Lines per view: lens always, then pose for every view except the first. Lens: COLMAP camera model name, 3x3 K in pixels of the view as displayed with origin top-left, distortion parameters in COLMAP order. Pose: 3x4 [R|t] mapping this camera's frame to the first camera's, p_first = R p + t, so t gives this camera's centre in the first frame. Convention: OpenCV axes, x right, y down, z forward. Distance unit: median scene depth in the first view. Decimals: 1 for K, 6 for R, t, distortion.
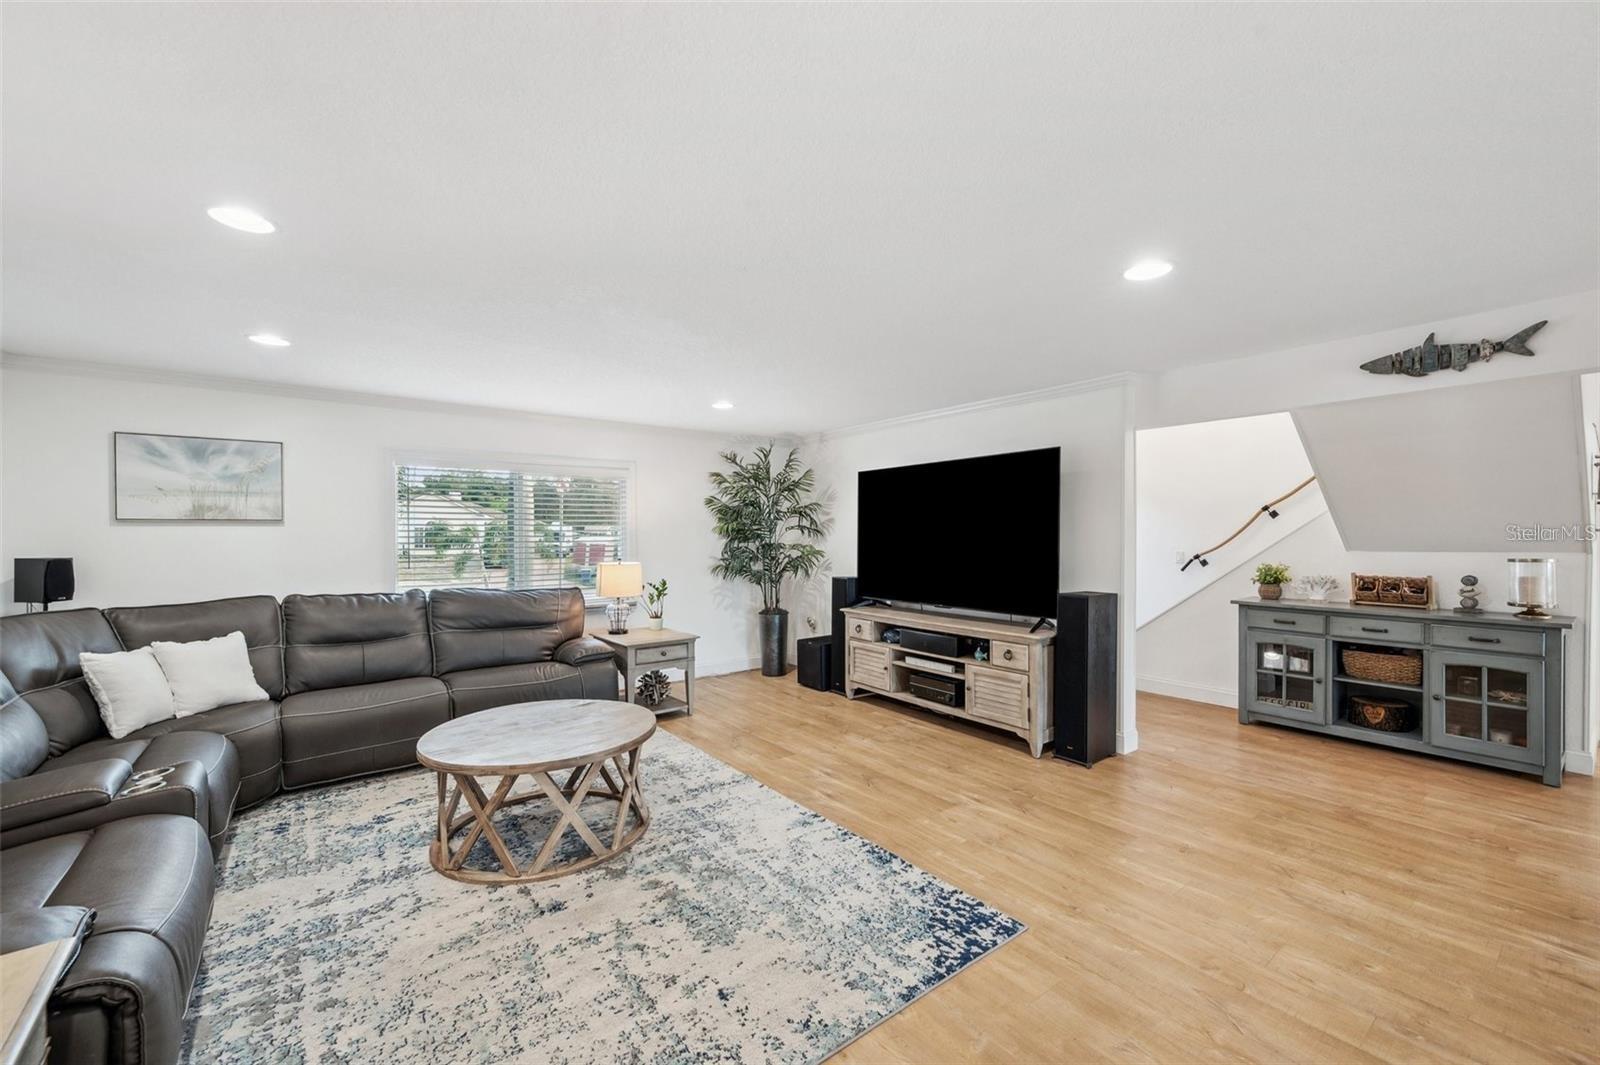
lens RADIAL K [[639.0, 0, 810.2], [0, 639.0, 538.0], [0, 0, 1]] dist [0.000093, -0.000150]
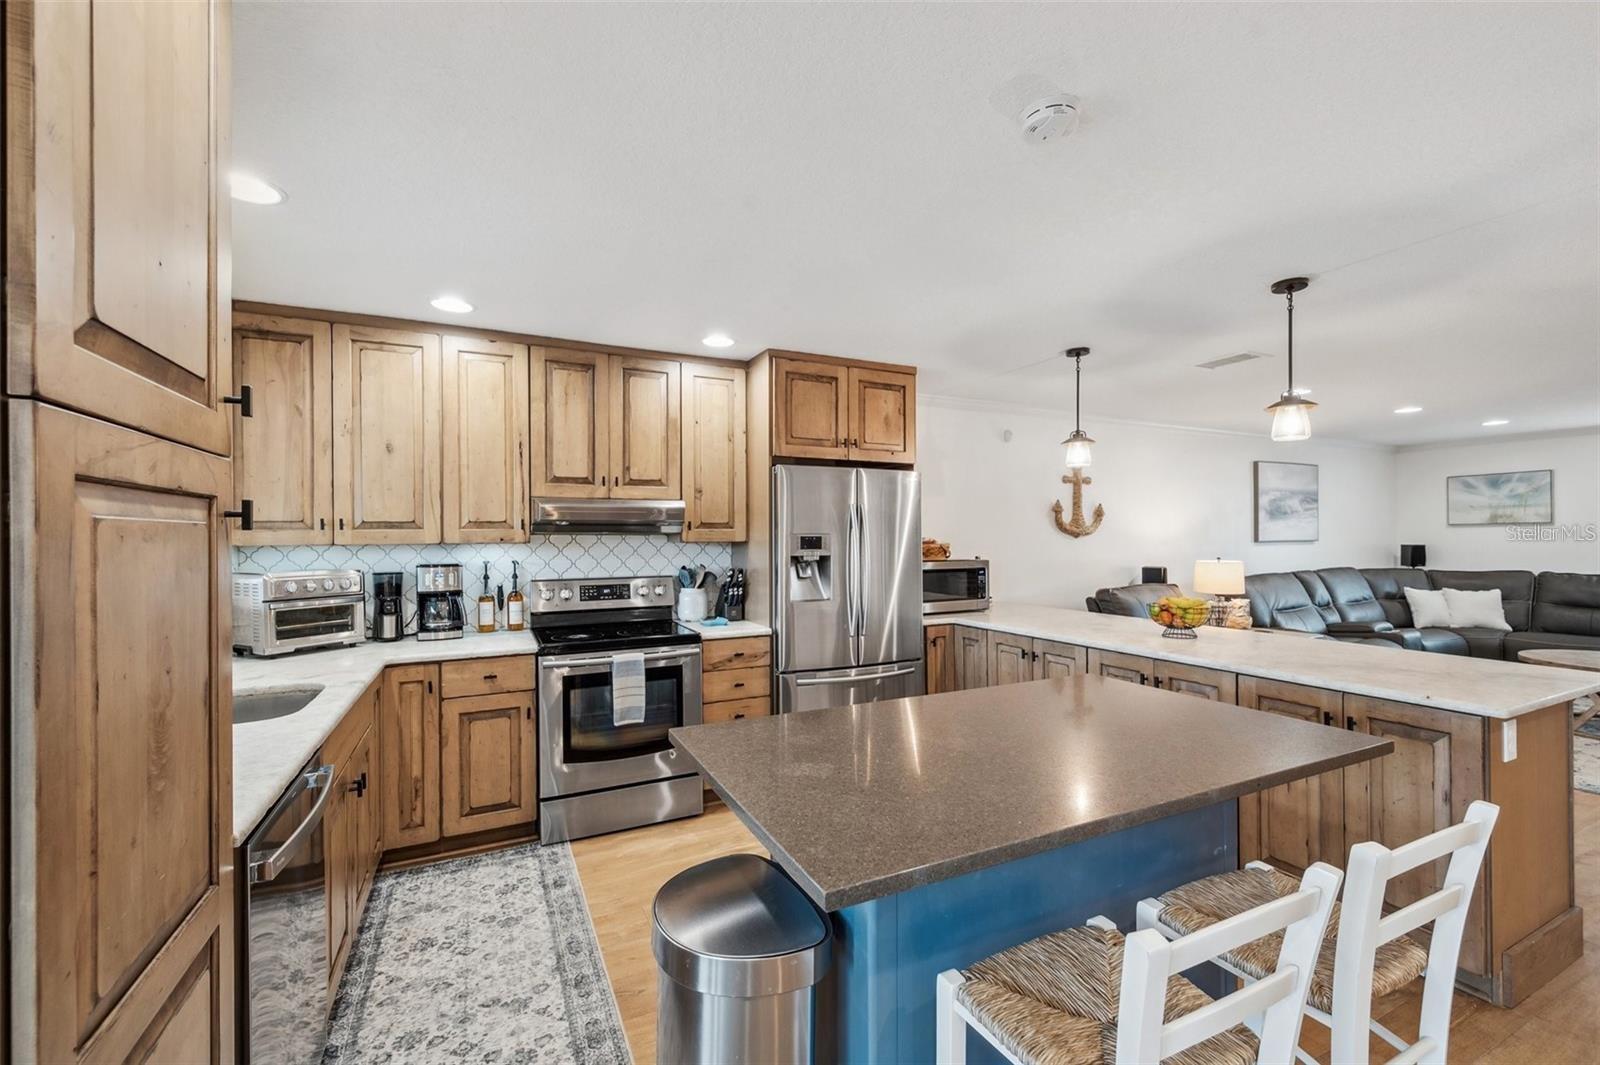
lens RADIAL K [[652.8, 0, 801.4], [0, 652.8, 534.0], [0, 0, 1]] dist [0.001590, 0.000051]
pose [[-0.215216, -0.000985, -0.976566, 1.329266], [0.005074, 0.999985, -0.002127, -0.007996], [0.976553, -0.005413, -0.215208, -0.482407]]
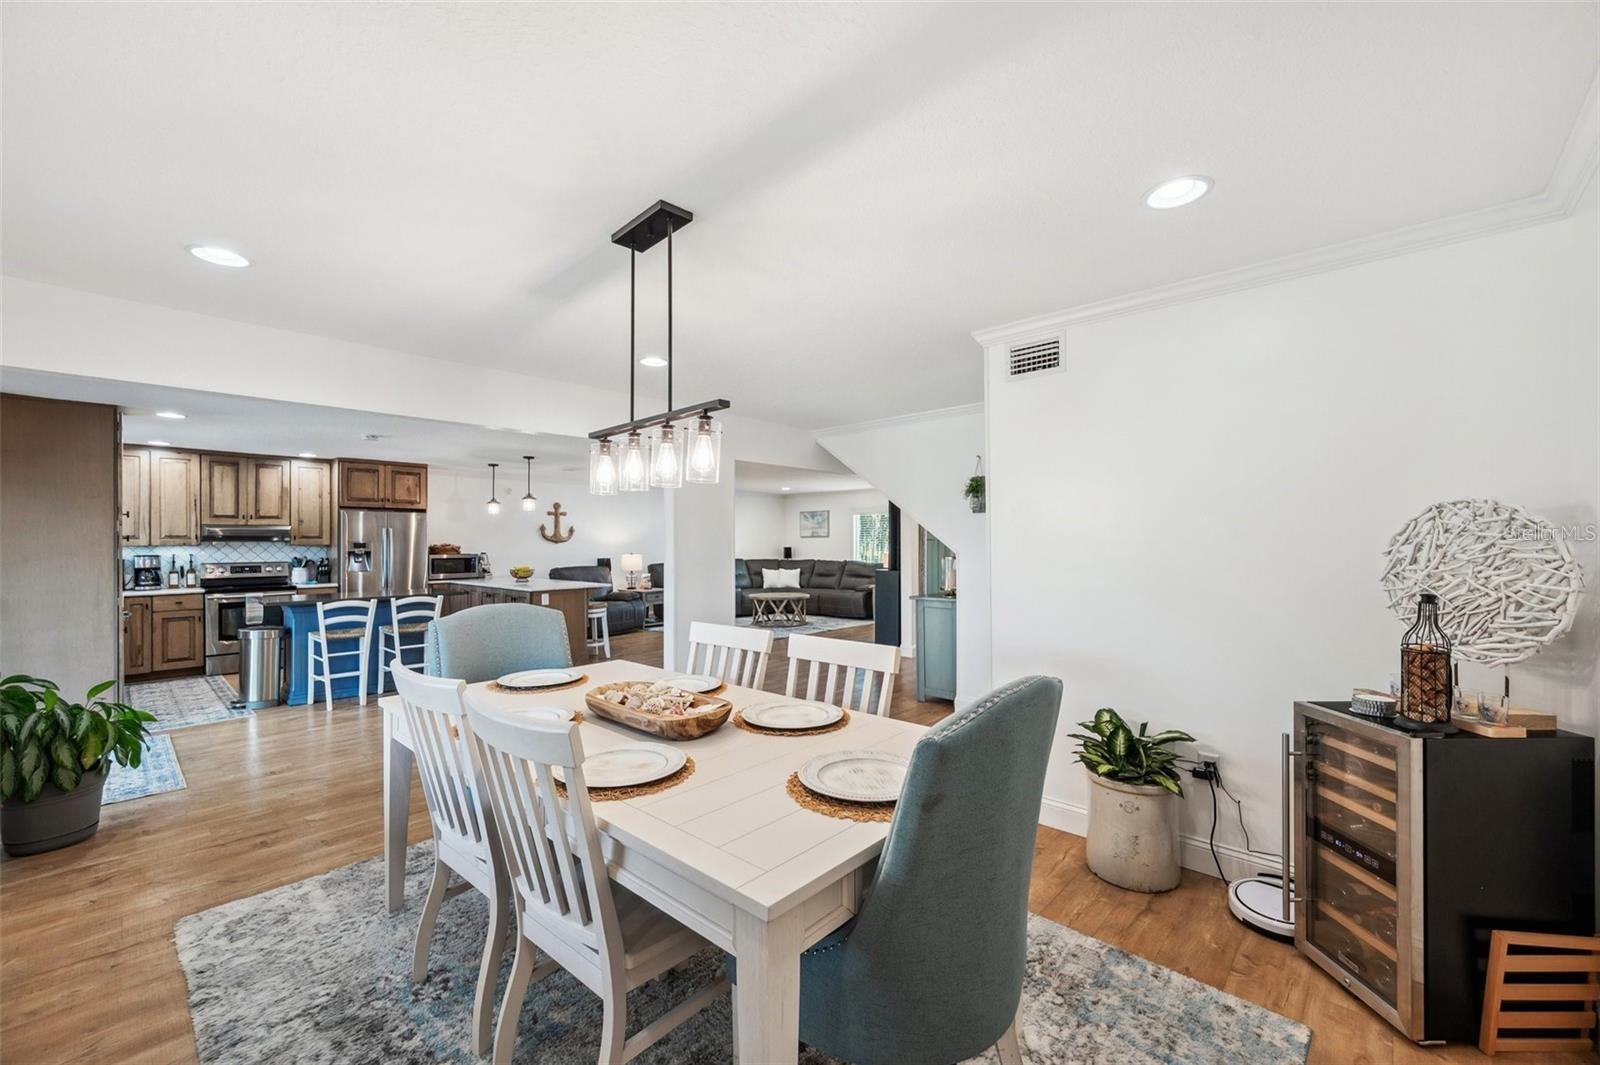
lens RADIAL K [[633.4, 0, 806.8], [0, 633.4, 537.6], [0, 0, 1]] dist [-0.007208, -0.000096]
pose [[0.159421, -0.004776, -0.987199, 2.799368], [0.003261, 0.999985, -0.004311, -0.009085], [0.987205, -0.002532, 0.159434, 0.533194]]
